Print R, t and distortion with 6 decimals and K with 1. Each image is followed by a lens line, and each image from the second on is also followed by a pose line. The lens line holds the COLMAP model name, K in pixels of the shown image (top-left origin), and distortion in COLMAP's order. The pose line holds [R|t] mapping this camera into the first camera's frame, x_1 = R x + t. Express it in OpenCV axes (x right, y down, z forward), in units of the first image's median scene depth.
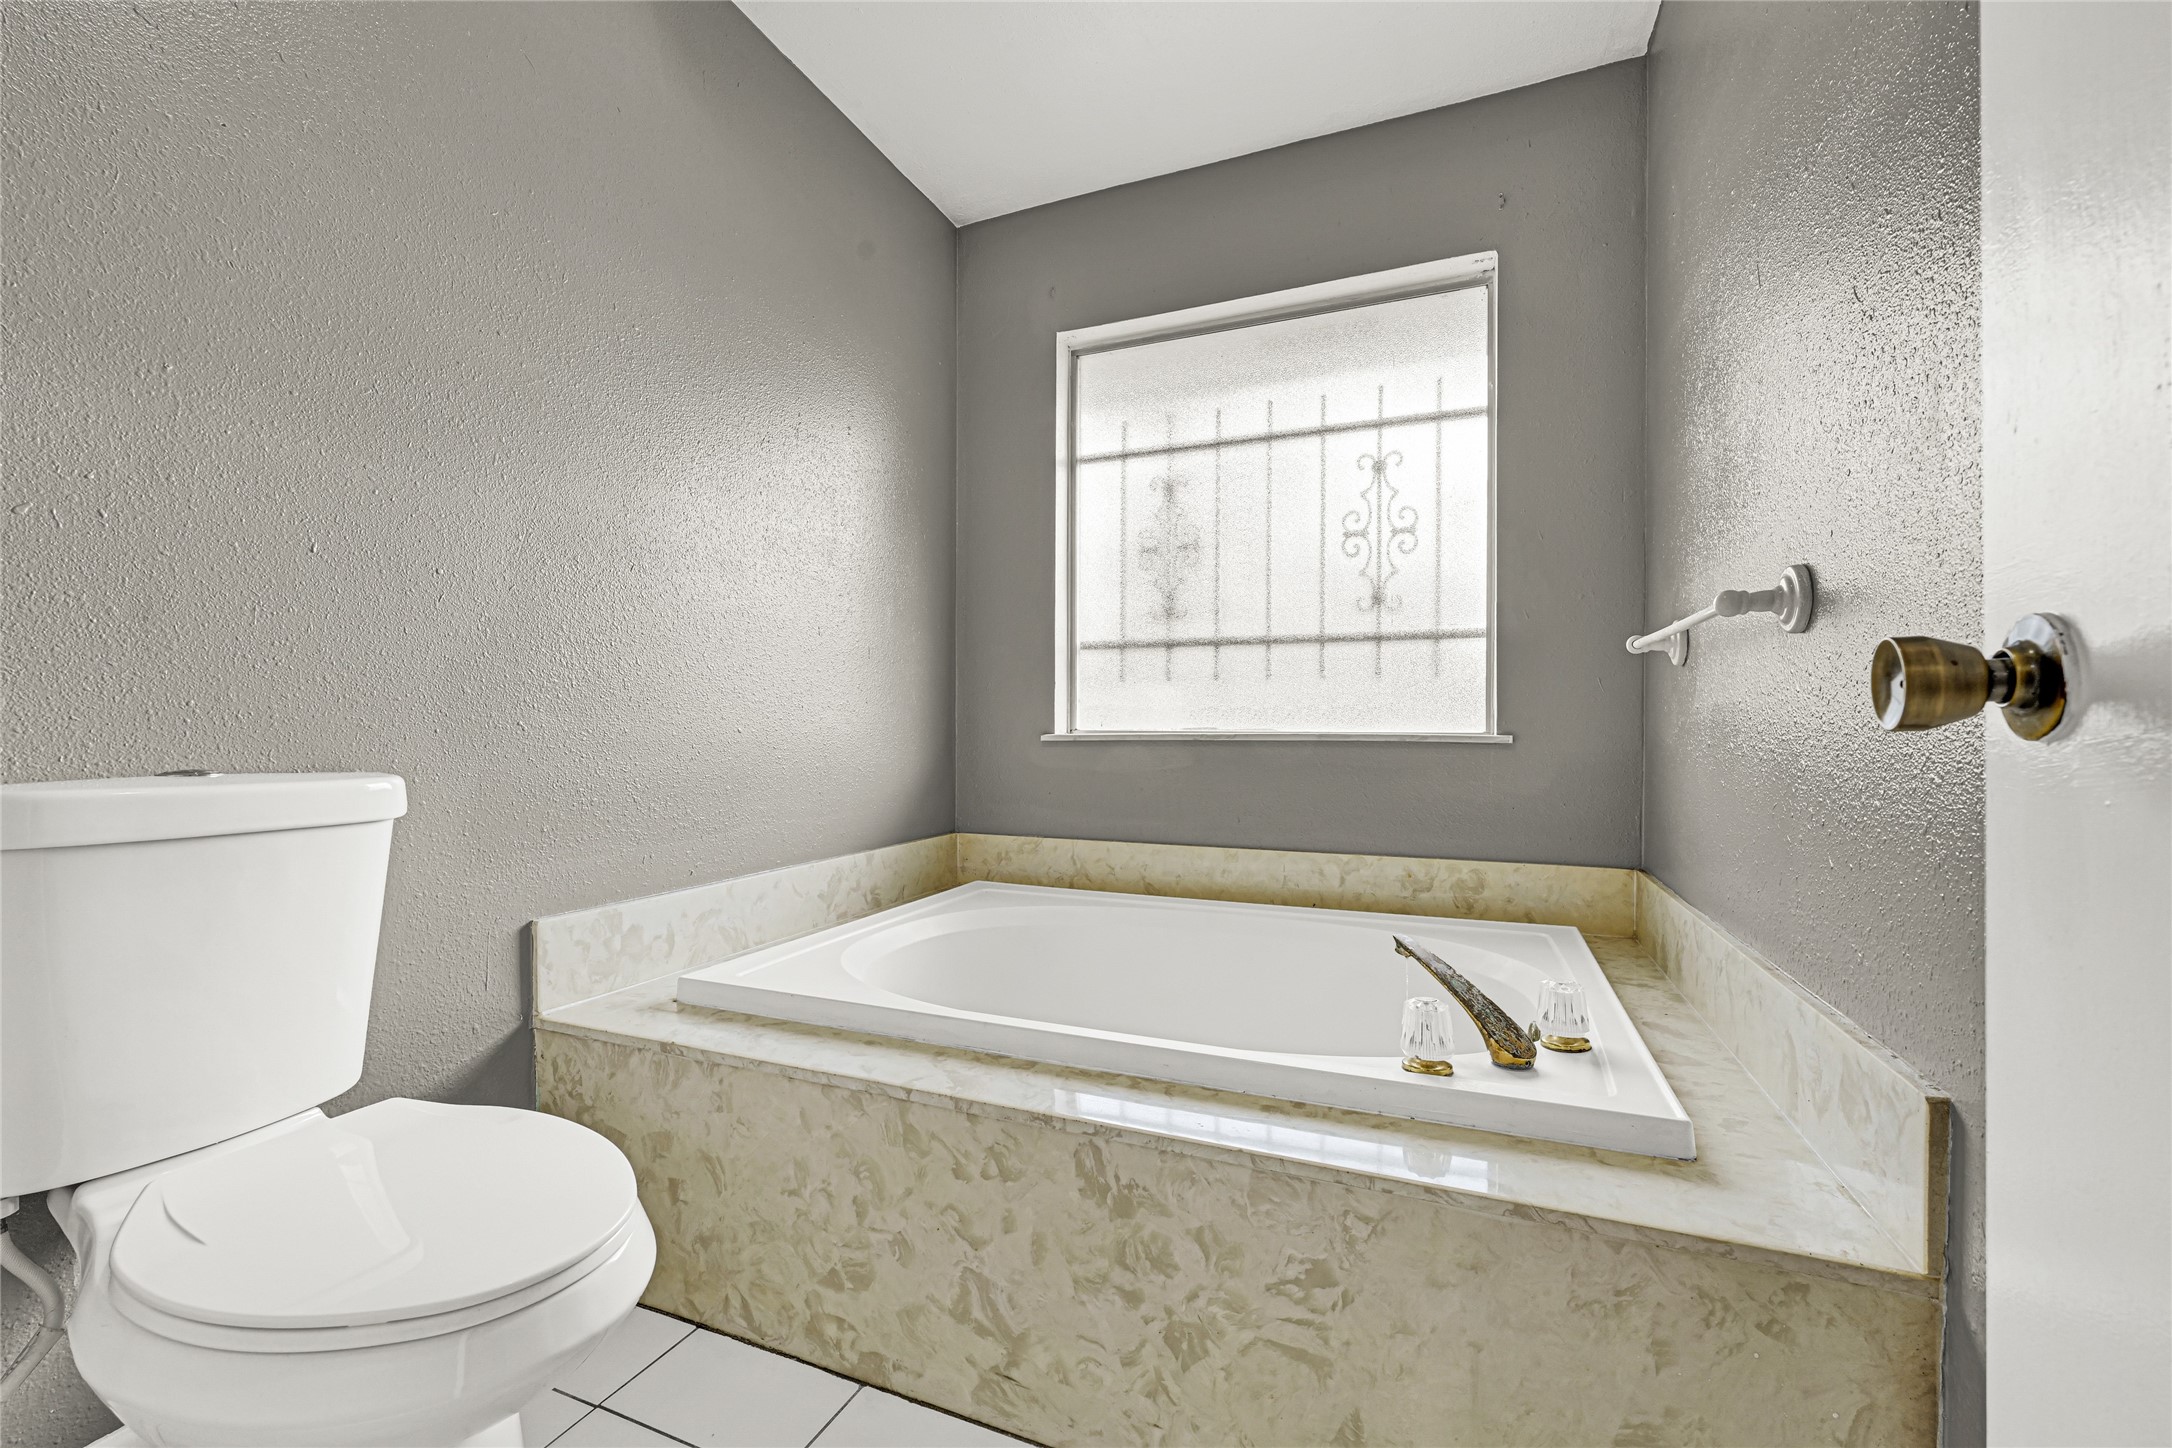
lens RADIAL K [[894.3, 0, 1085.5], [0, 894.3, 725.4], [0, 0, 1]] dist [0.000246, 0.000316]
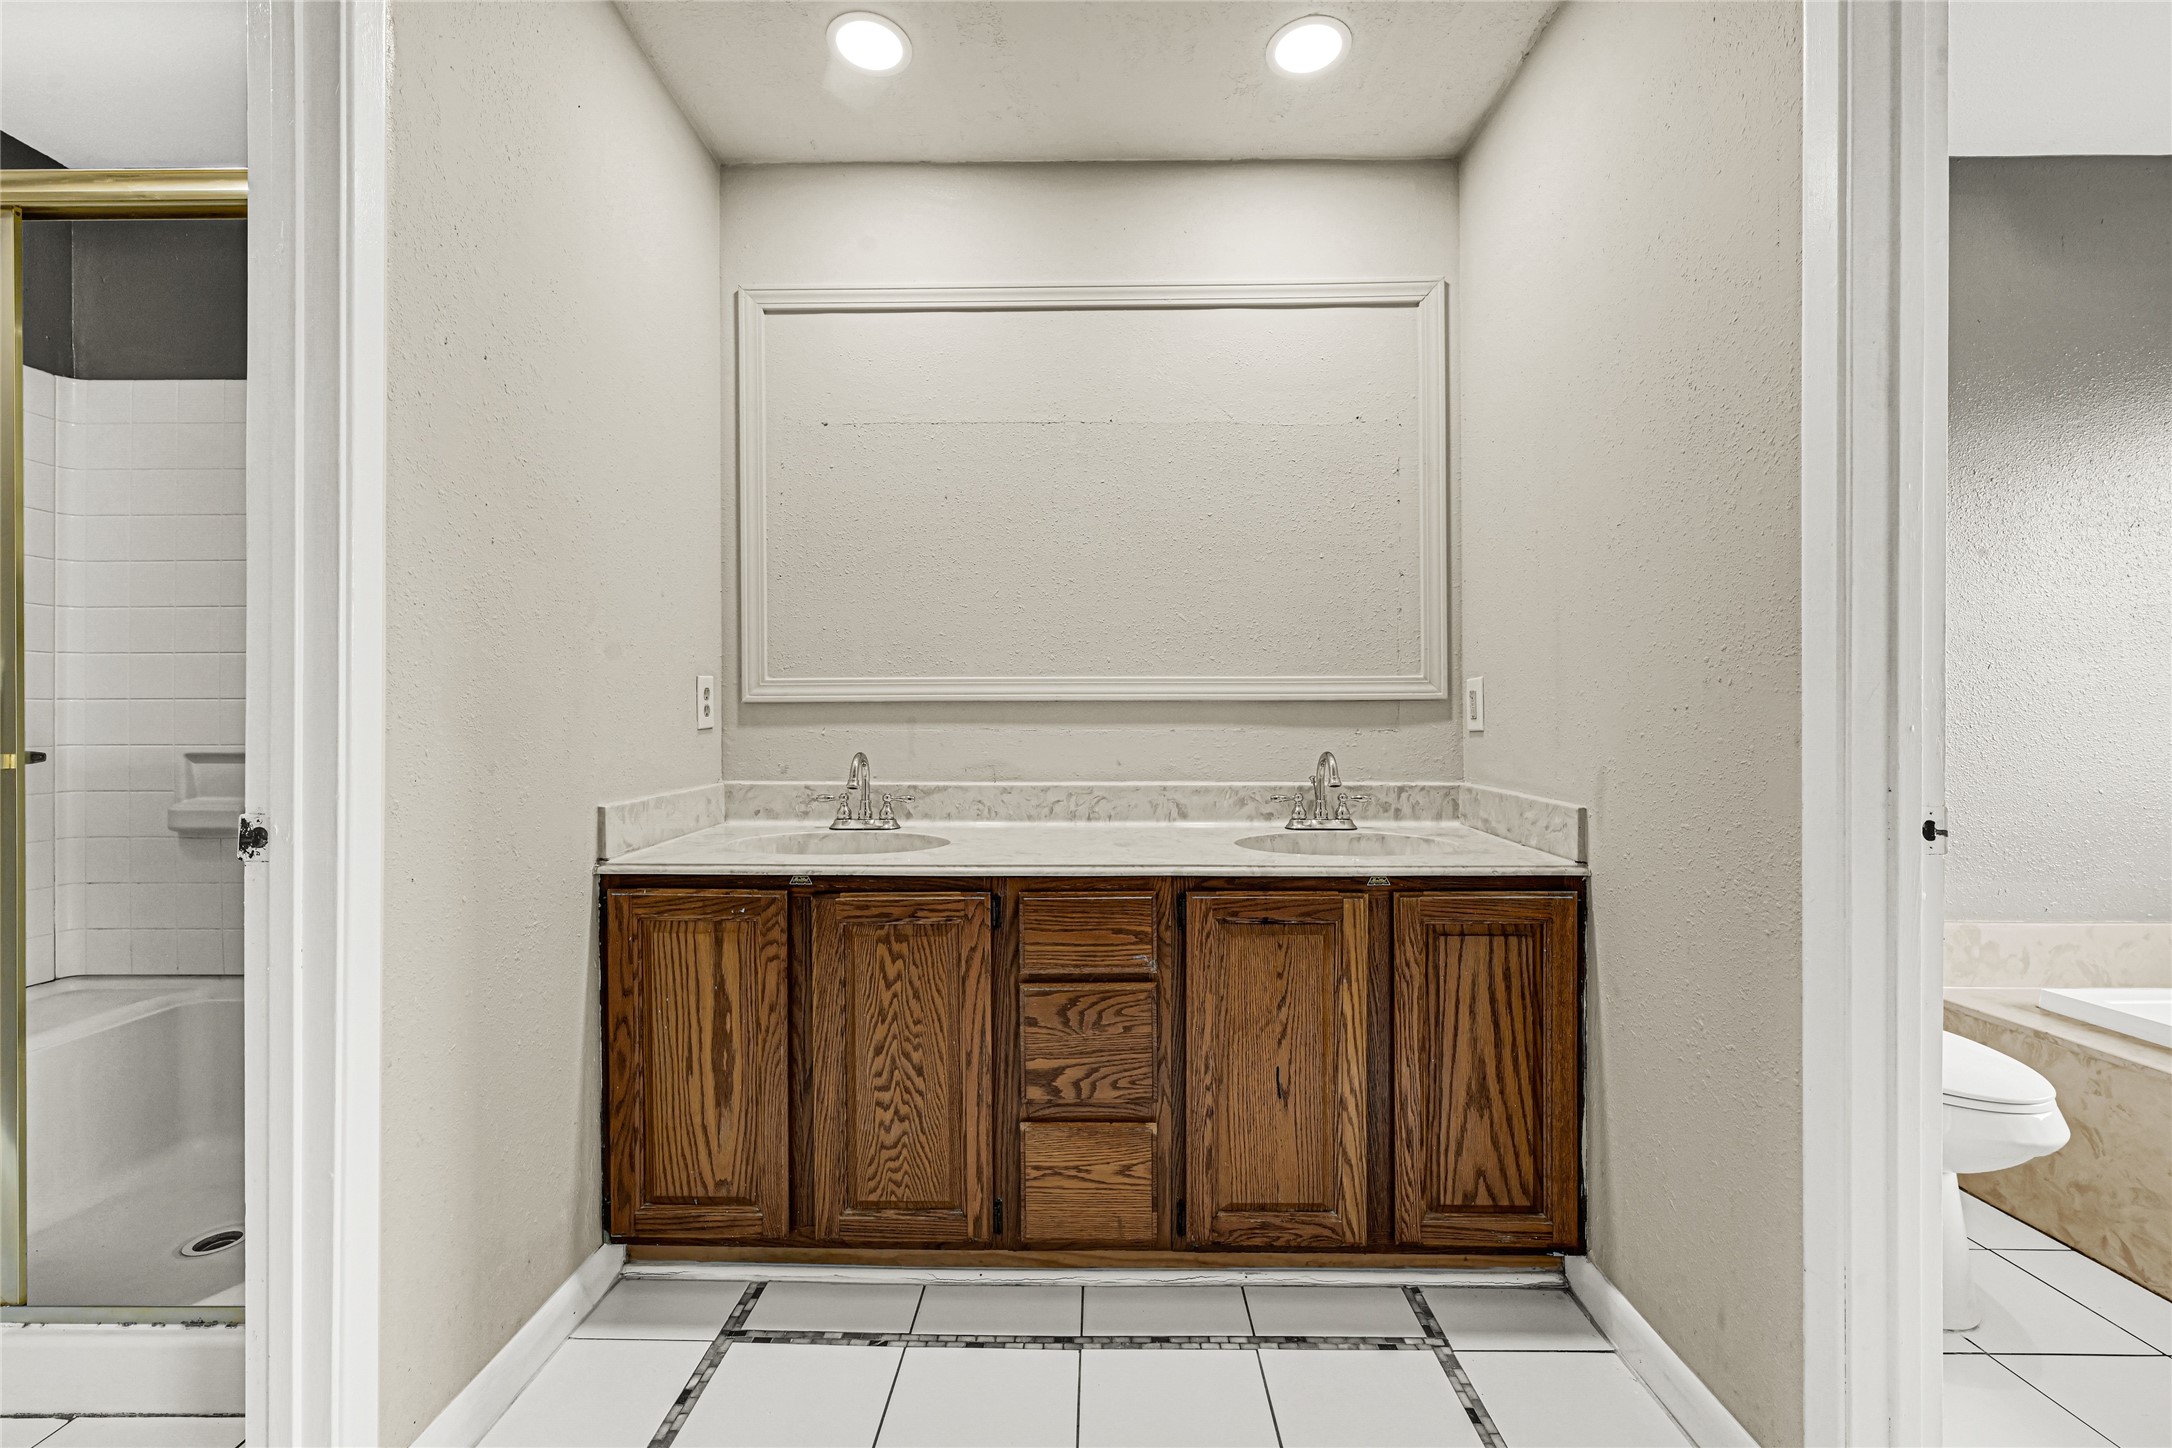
lens RADIAL K [[894.3, 0, 1084.1], [0, 894.3, 719.8], [0, 0, 1]] dist [0.000246, 0.000316]
pose [[0.382329, 0.002845, -0.924022, 0.238475], [-0.002406, 0.999995, 0.002083, -0.121944], [0.924023, 0.001426, 0.382334, -0.885573]]
